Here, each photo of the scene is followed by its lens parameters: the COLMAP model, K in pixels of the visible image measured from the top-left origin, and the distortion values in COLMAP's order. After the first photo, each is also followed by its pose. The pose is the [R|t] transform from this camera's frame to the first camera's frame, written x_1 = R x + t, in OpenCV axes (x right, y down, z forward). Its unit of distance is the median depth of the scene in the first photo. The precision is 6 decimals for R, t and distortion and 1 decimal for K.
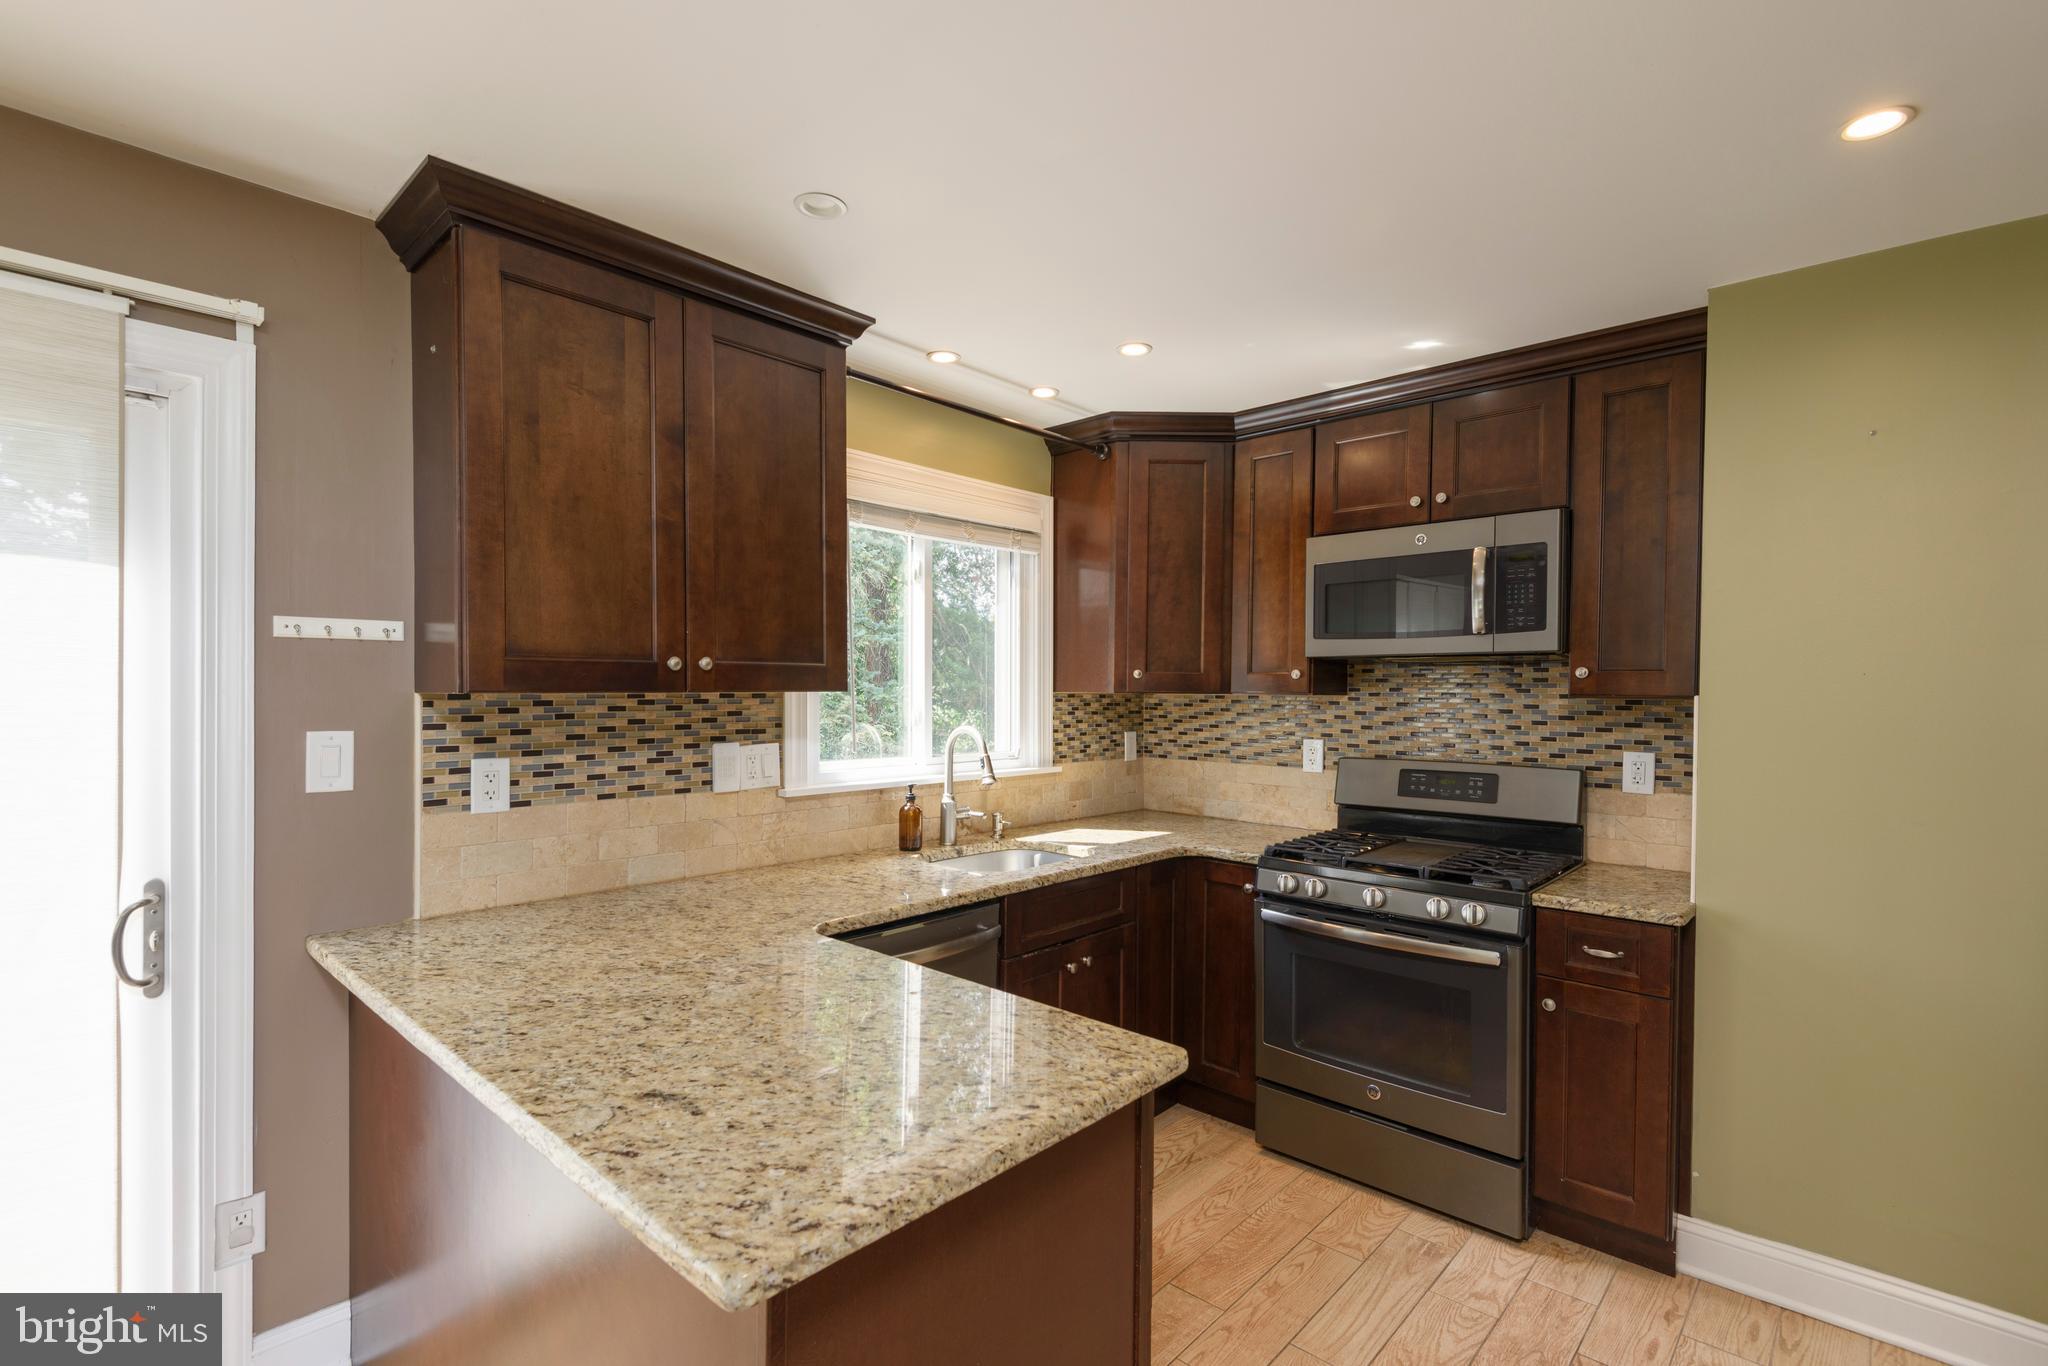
lens RADIAL K [[936.8, 0, 1021.1], [0, 936.8, 698.1], [0, 0, 1]] dist [0.027399, -0.018735]
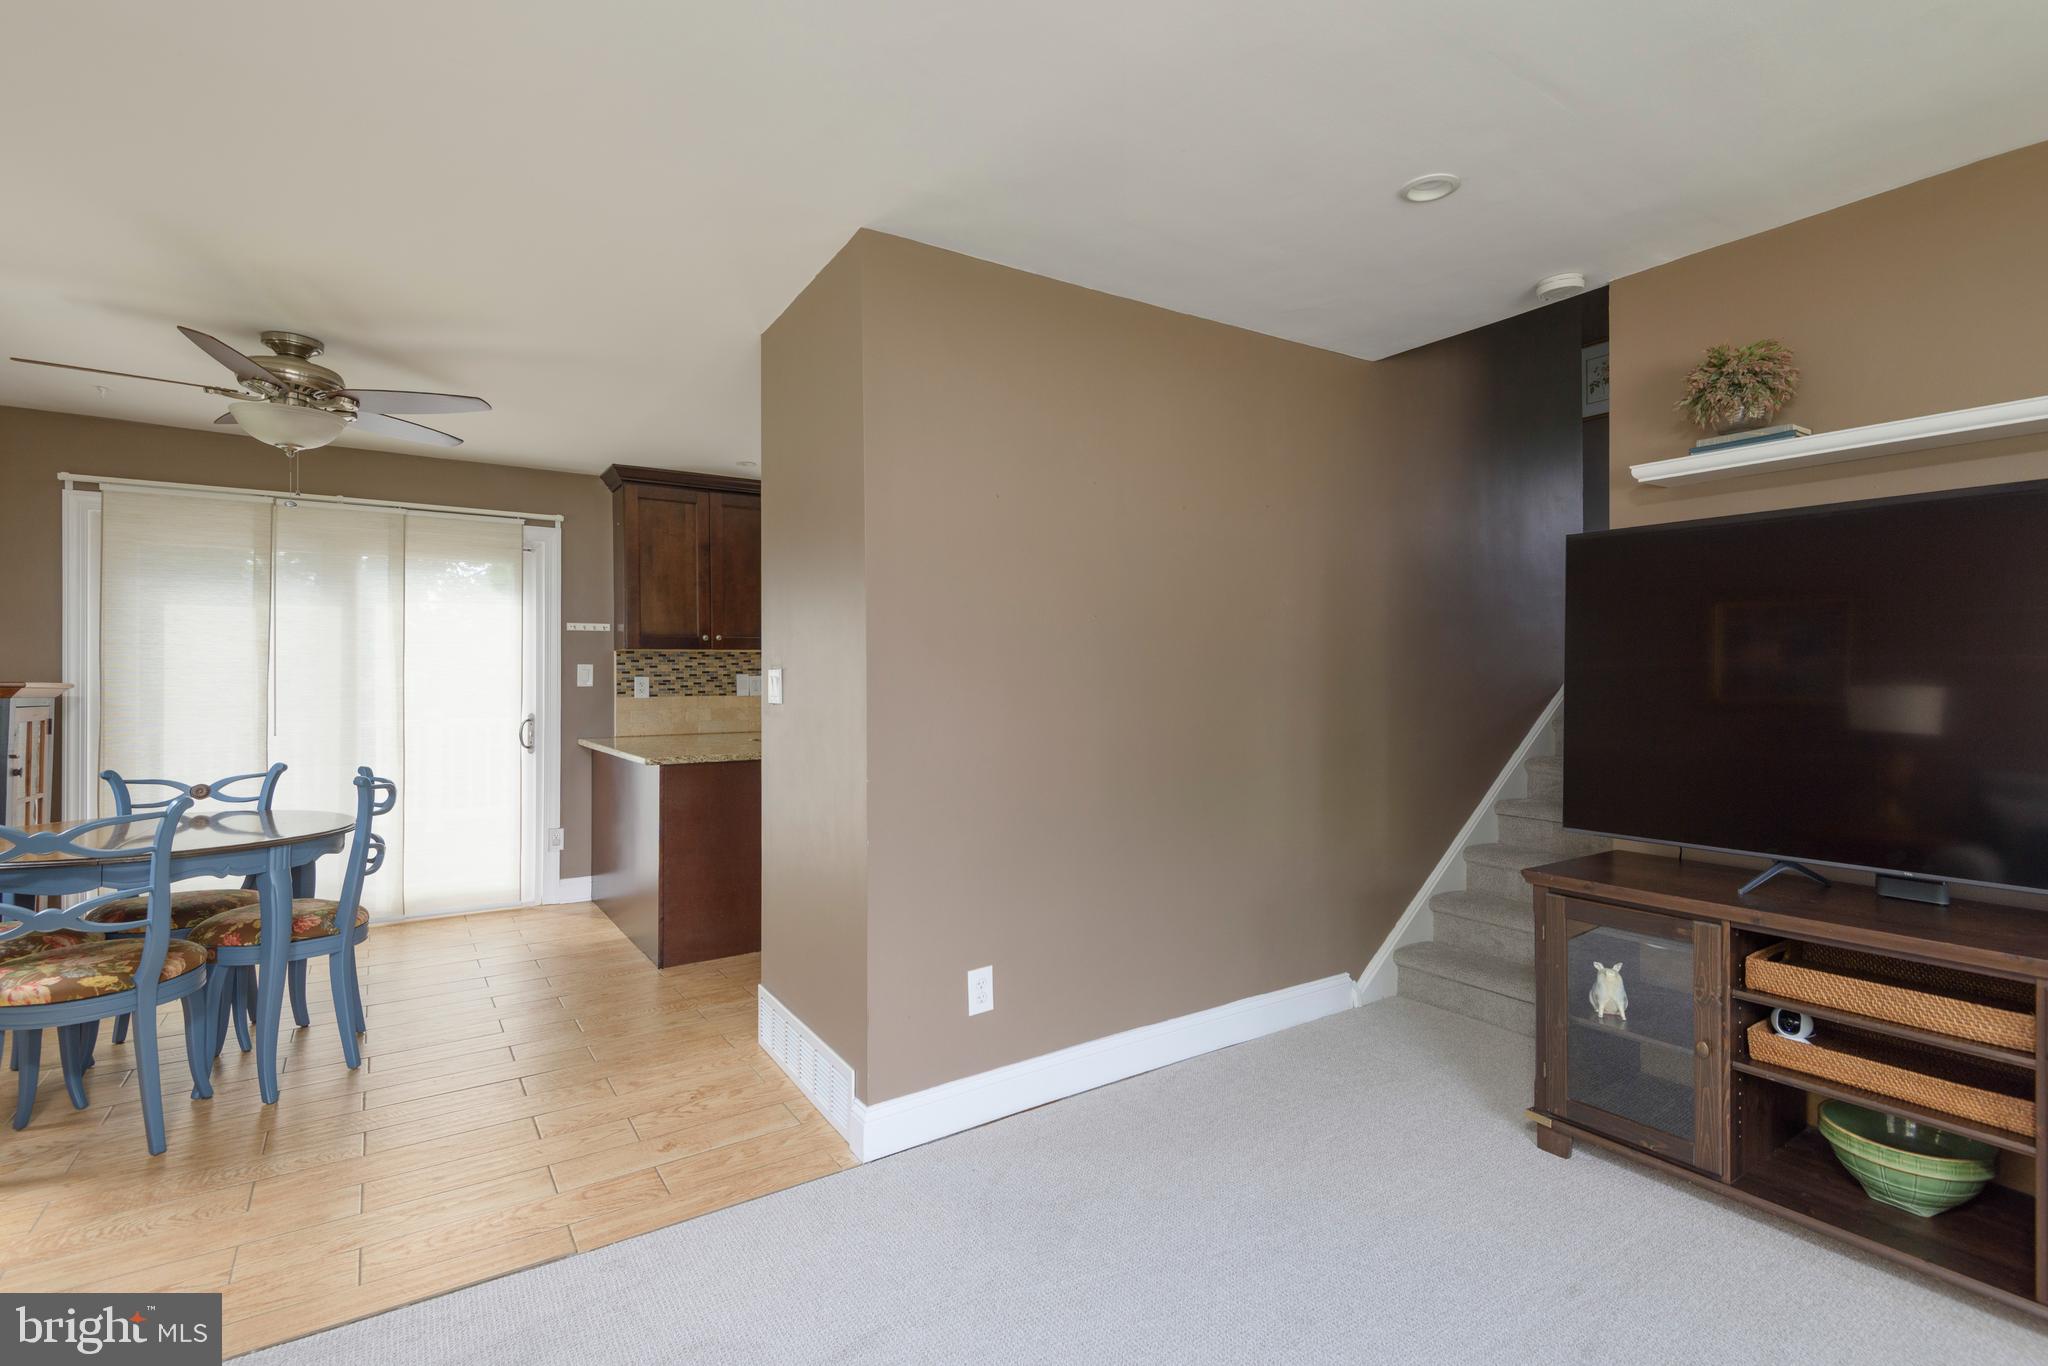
lens RADIAL K [[936.8, 0, 1025.4], [0, 936.8, 669.2], [0, 0, 1]] dist [0.027399, -0.018735]
pose [[0.972167, -0.015447, -0.233779, 0.951245], [0.010385, 0.999684, -0.022872, 0.103297], [0.234059, 0.019807, 0.972021, -1.122256]]
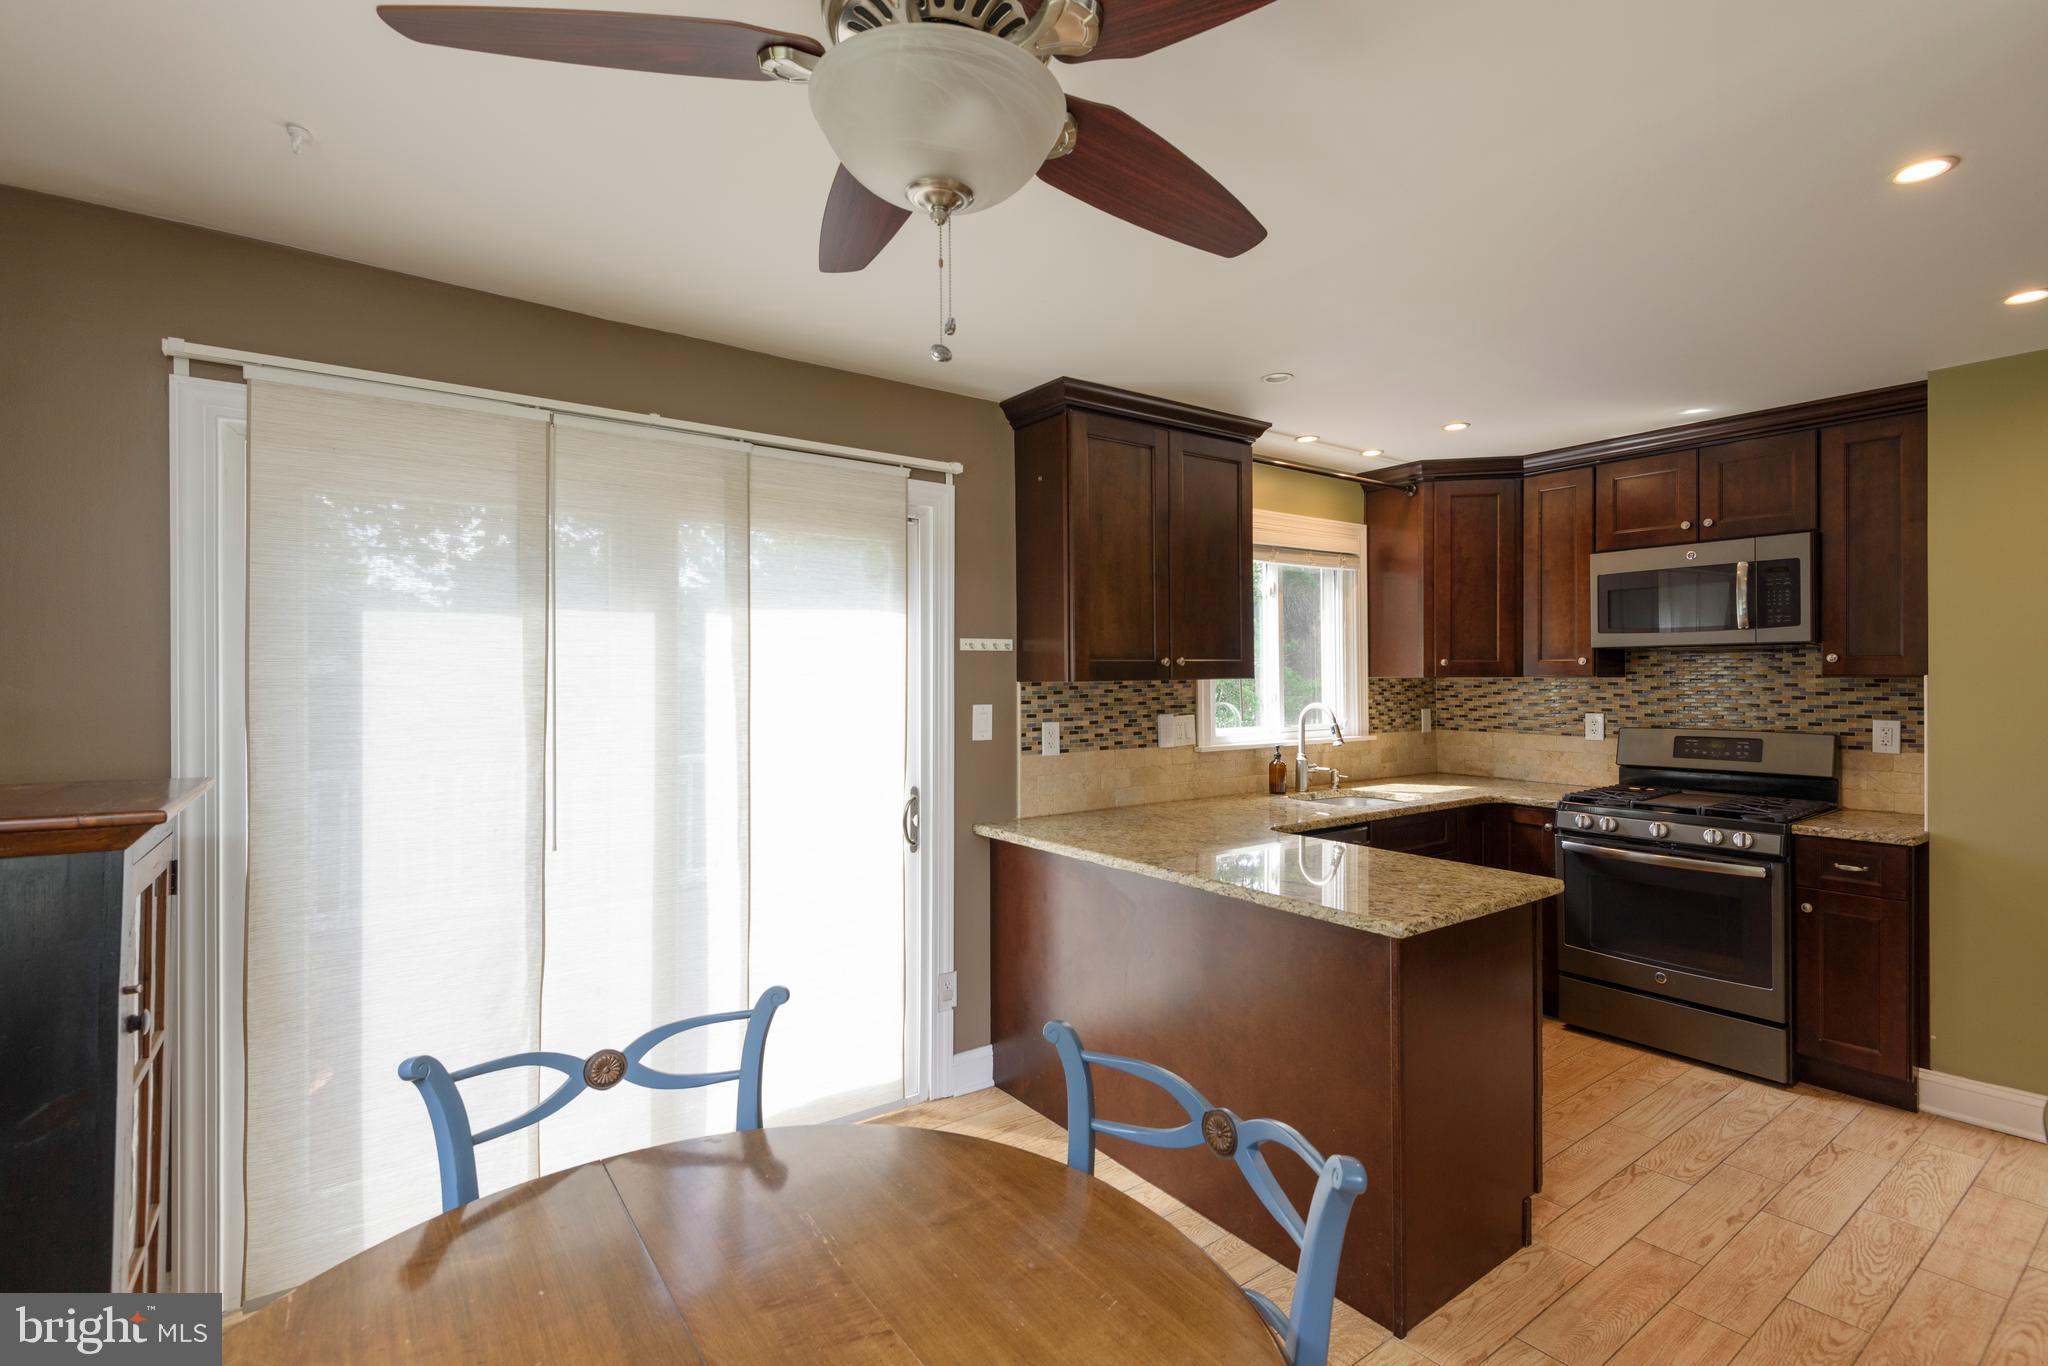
lens RADIAL K [[936.8, 0, 1037.2], [0, 936.8, 670.3], [0, 0, 1]] dist [0.027399, -0.018735]
pose [[0.982132, -0.012181, -0.187799, -0.260232], [0.009274, 0.999823, -0.016354, 0.001152], [0.187965, 0.014320, 0.982071, -0.533658]]
